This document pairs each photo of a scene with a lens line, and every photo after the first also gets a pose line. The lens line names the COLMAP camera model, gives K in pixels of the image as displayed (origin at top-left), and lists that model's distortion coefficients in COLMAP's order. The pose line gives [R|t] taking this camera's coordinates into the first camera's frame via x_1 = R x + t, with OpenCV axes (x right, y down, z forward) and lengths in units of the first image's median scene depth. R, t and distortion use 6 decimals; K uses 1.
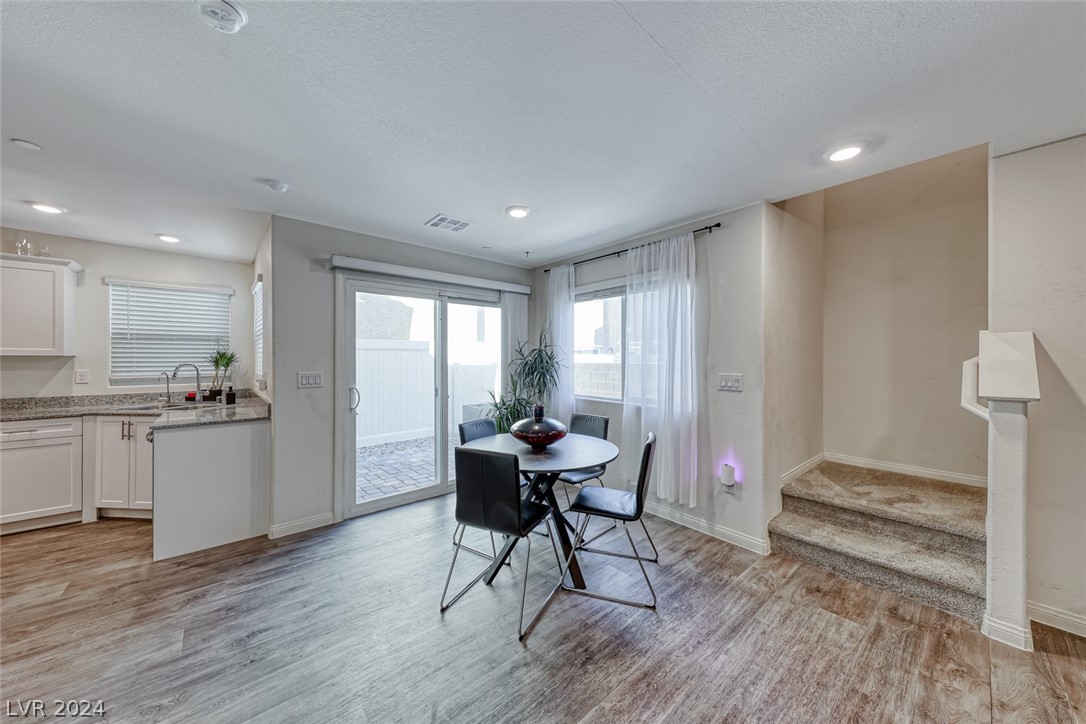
lens RADIAL K [[372.6, 0, 543.9], [0, 372.6, 356.5], [0, 0, 1]] dist [0.014001, -0.005943]
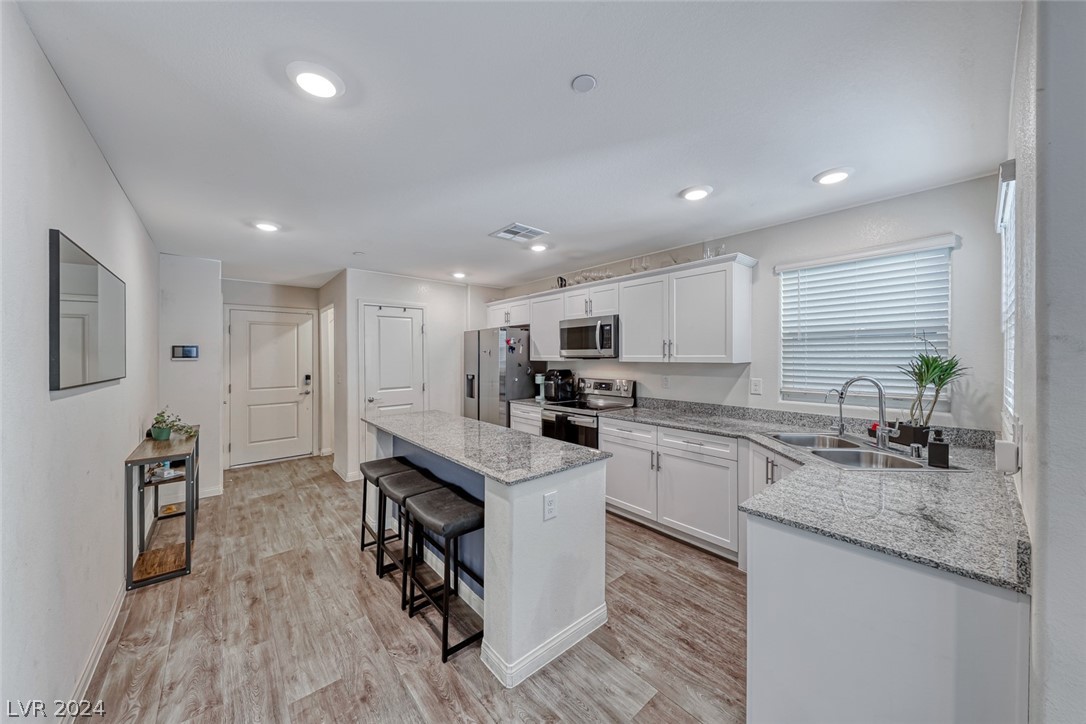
lens RADIAL K [[372.6, 0, 544.7], [0, 372.6, 358.3], [0, 0, 1]] dist [0.014001, -0.005943]
pose [[0.001774, 0.003479, -0.999992, -0.423803], [0.007753, 0.999964, 0.003493, -0.020236], [0.999968, -0.007760, 0.001747, 0.591581]]
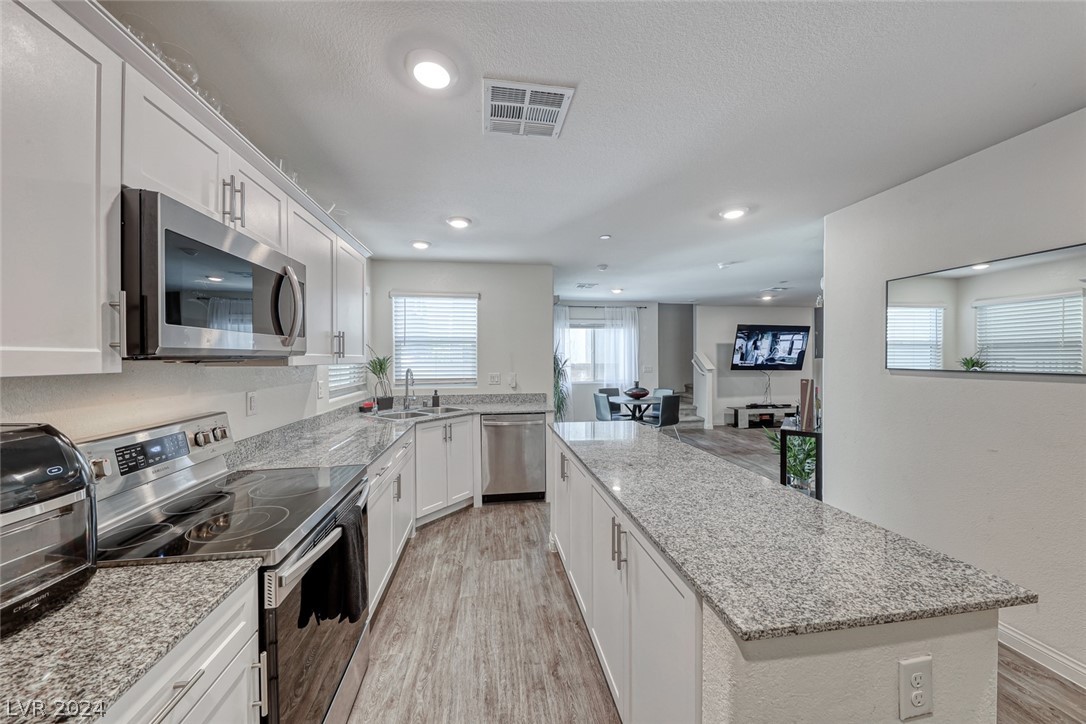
lens RADIAL K [[372.6, 0, 536.5], [0, 372.6, 360.3], [0, 0, 1]] dist [0.014001, -0.005943]
pose [[0.544217, -0.008832, 0.838898, -1.891513], [0.002015, 0.999955, 0.009220, -0.016599], [-0.838942, -0.003328, 0.544211, 0.221004]]
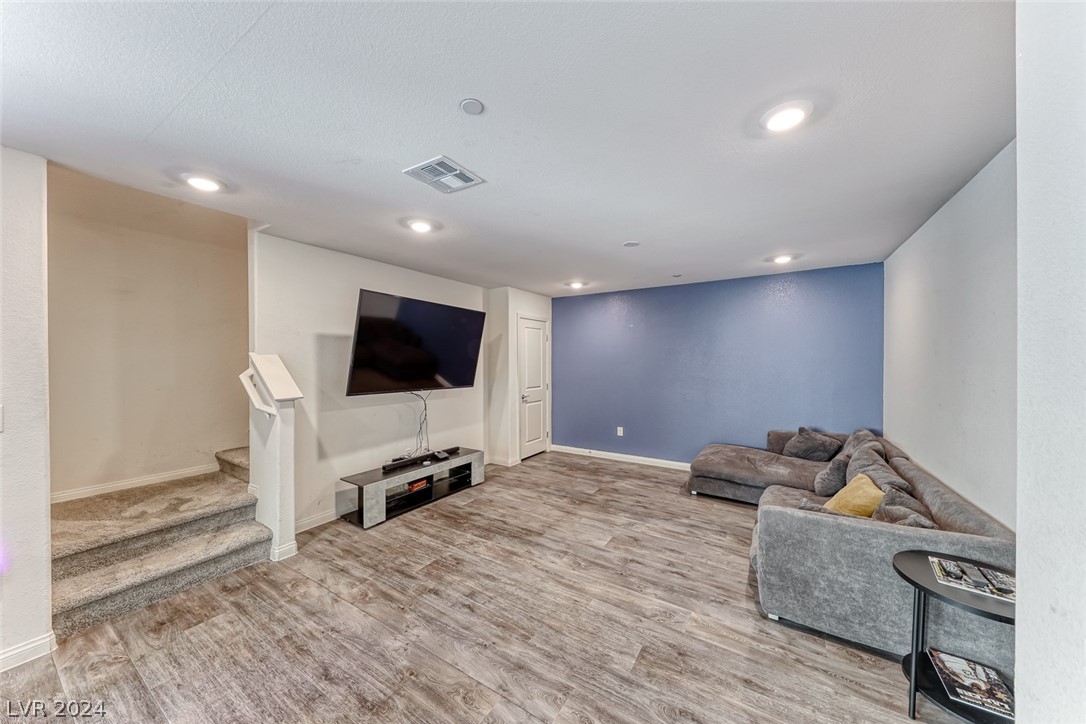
lens RADIAL K [[372.6, 0, 535.9], [0, 372.6, 362.5], [0, 0, 1]] dist [0.014001, -0.005943]
pose [[-0.276645, -0.004615, 0.960961, -0.315938], [0.001041, 0.999986, 0.005102, -0.025526], [-0.960972, 0.002412, -0.276636, 0.264773]]
